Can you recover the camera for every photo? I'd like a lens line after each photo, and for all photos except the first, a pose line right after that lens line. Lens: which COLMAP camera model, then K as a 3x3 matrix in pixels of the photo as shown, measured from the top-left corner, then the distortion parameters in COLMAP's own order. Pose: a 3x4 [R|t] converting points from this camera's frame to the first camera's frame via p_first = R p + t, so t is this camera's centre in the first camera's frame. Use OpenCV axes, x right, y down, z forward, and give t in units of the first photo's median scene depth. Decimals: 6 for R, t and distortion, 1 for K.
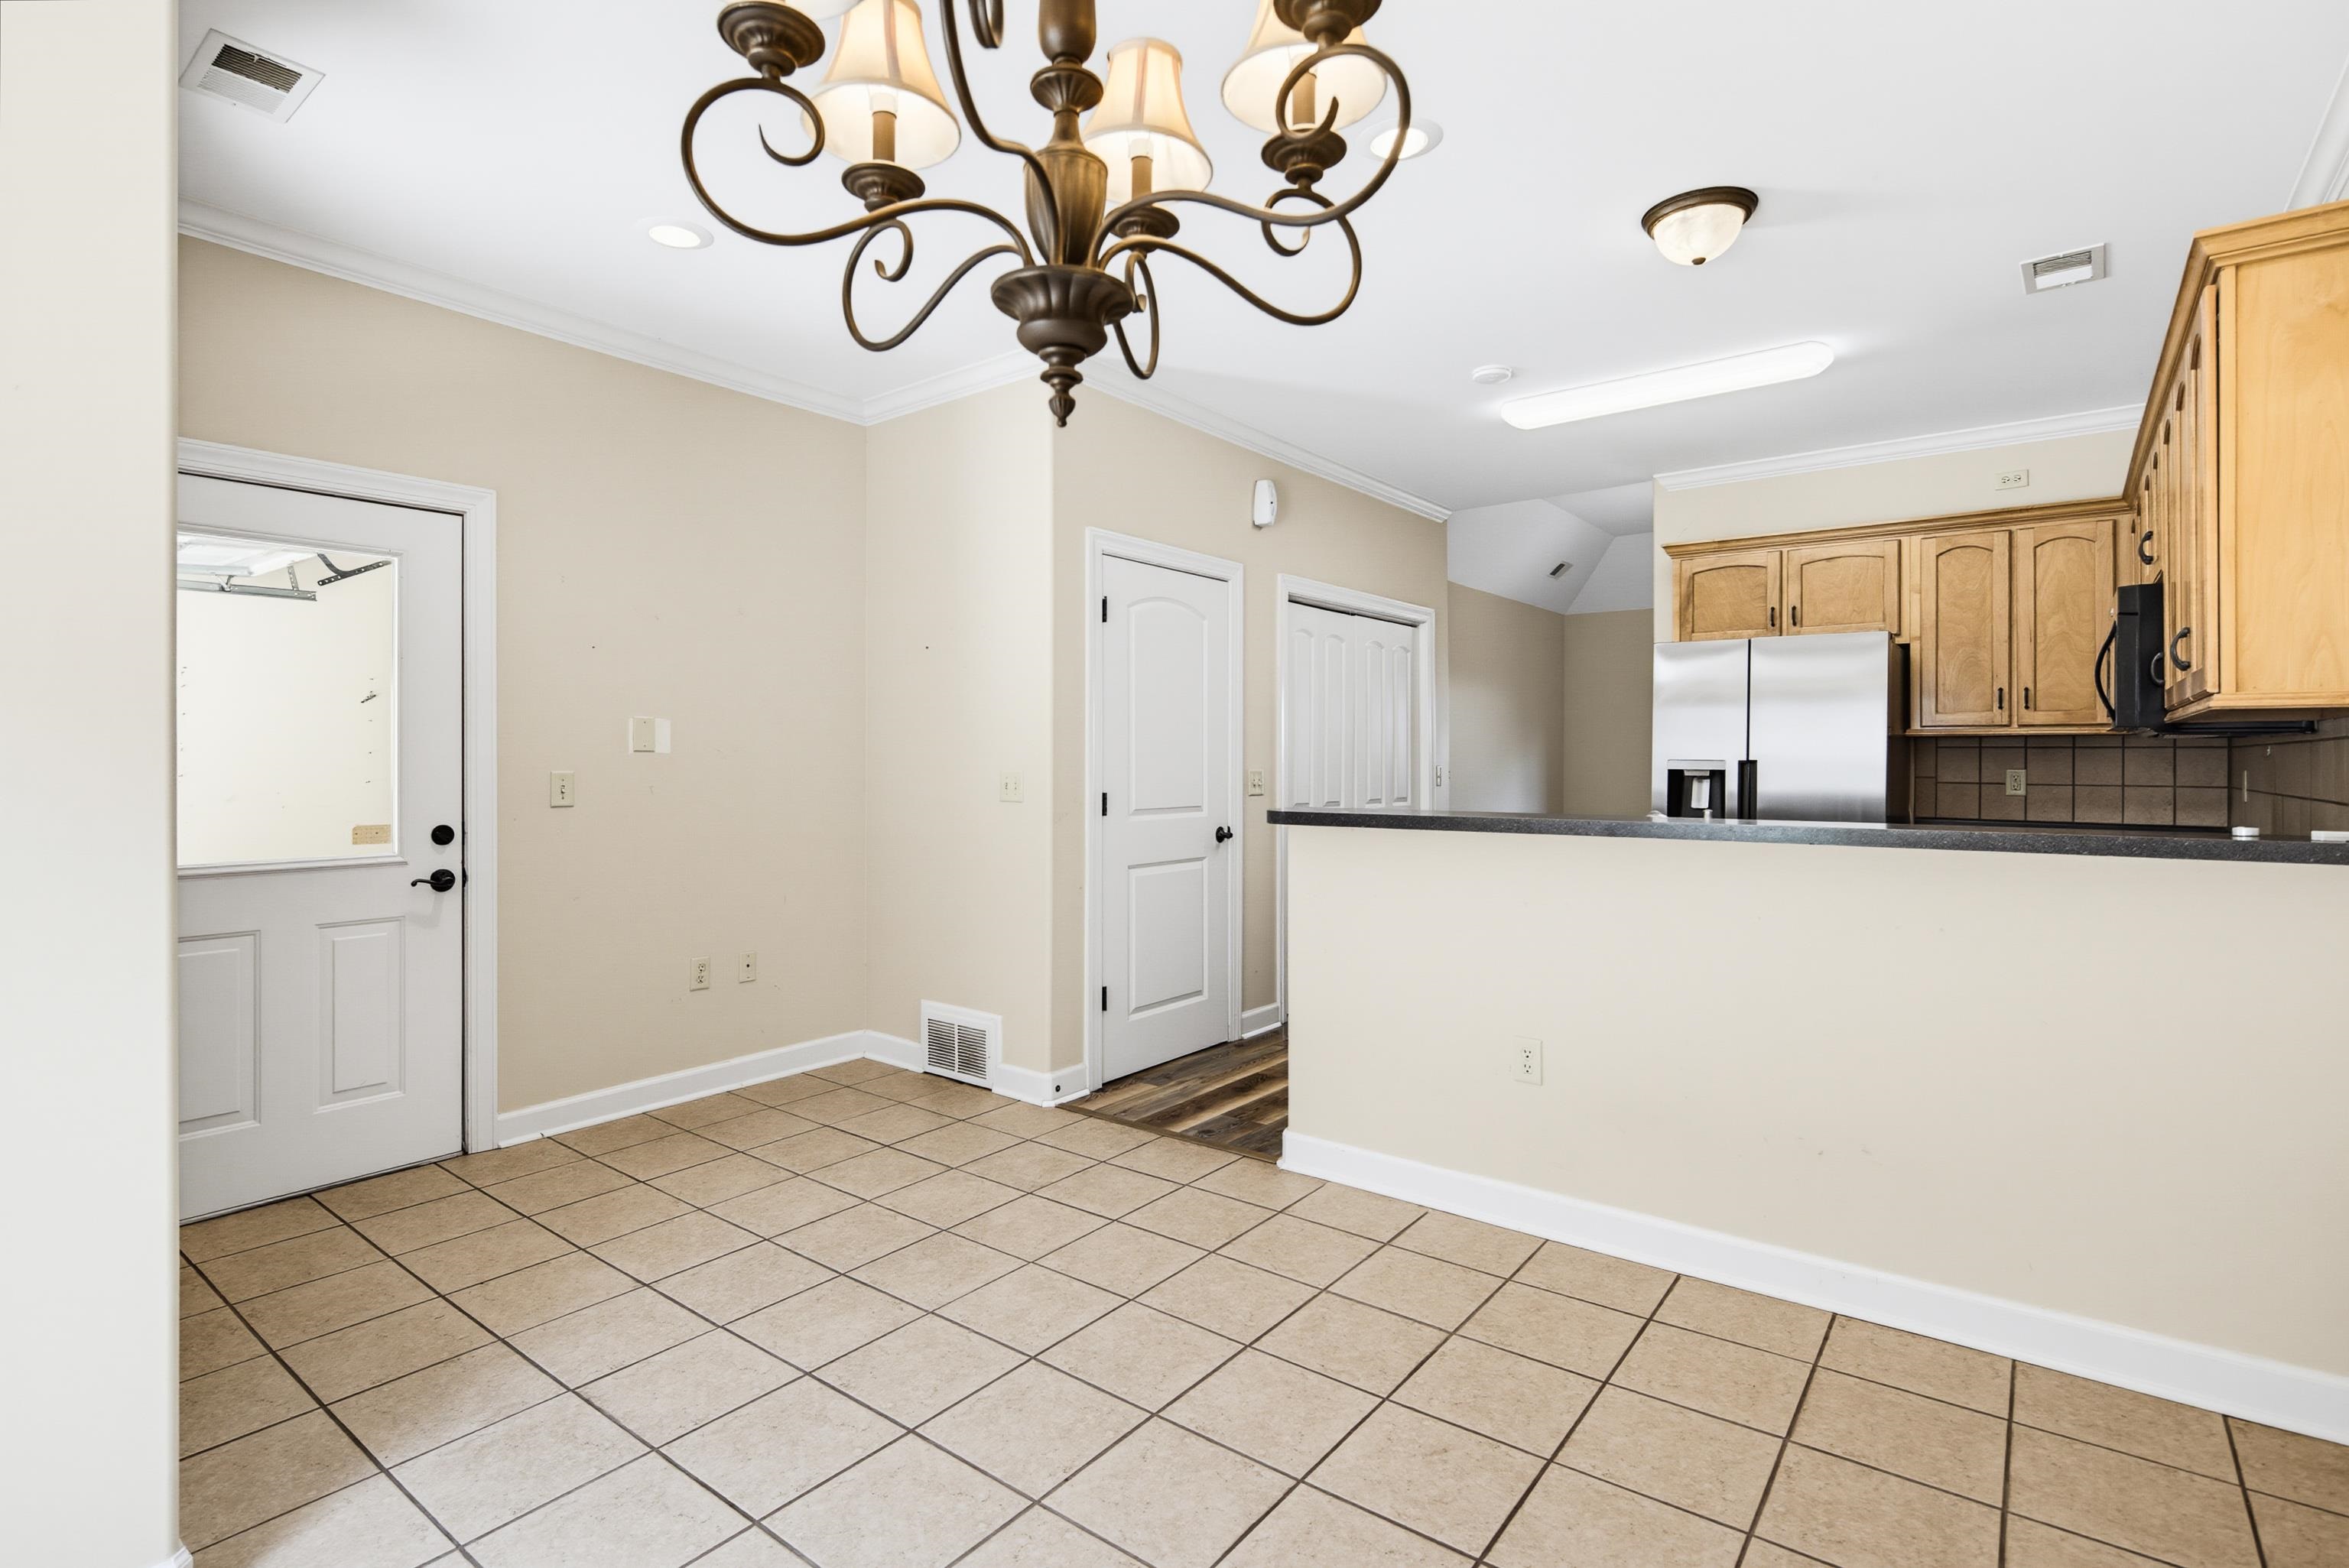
lens RADIAL K [[1137.9, 0, 1161.1], [0, 1137.9, 776.5], [0, 0, 1]] dist [-0.001311, -0.001963]
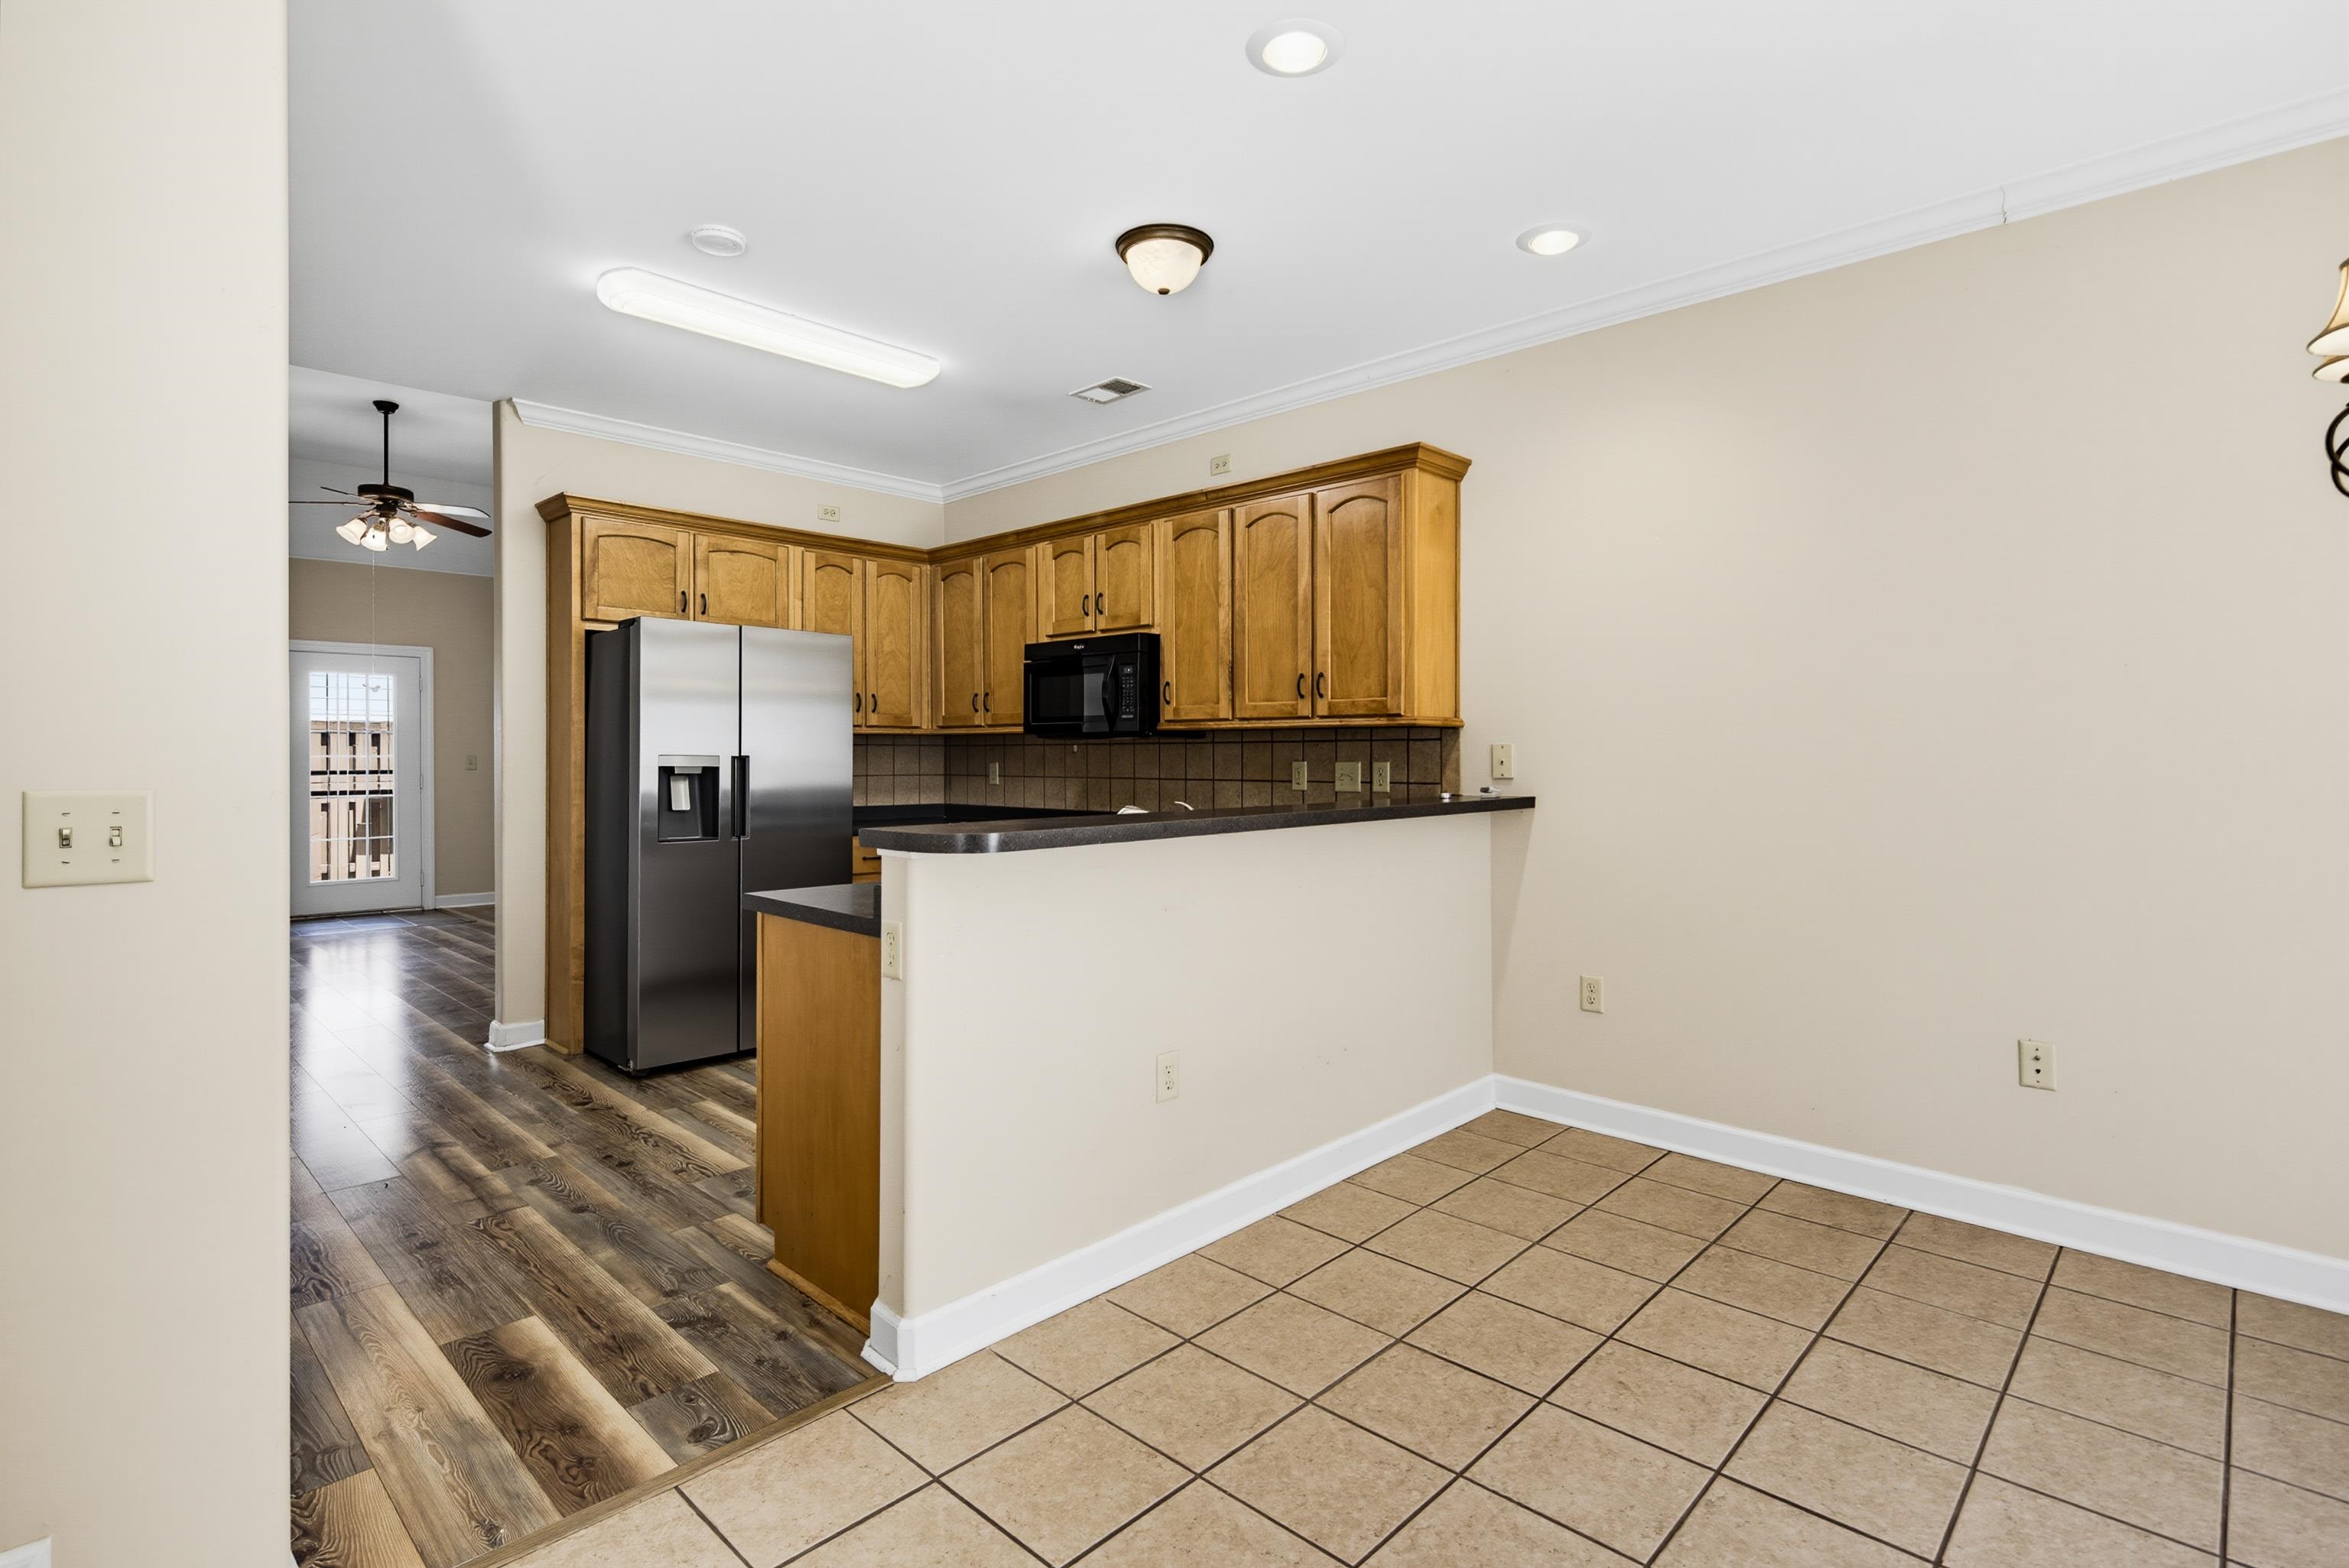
lens RADIAL K [[1137.9, 0, 1169.9], [0, 1137.9, 756.3], [0, 0, 1]] dist [-0.001311, -0.001963]
pose [[0.099493, -0.002720, 0.995035, -0.394442], [0.016856, 0.999857, 0.001048, -0.009585], [-0.994896, 0.016668, 0.099524, 0.584032]]
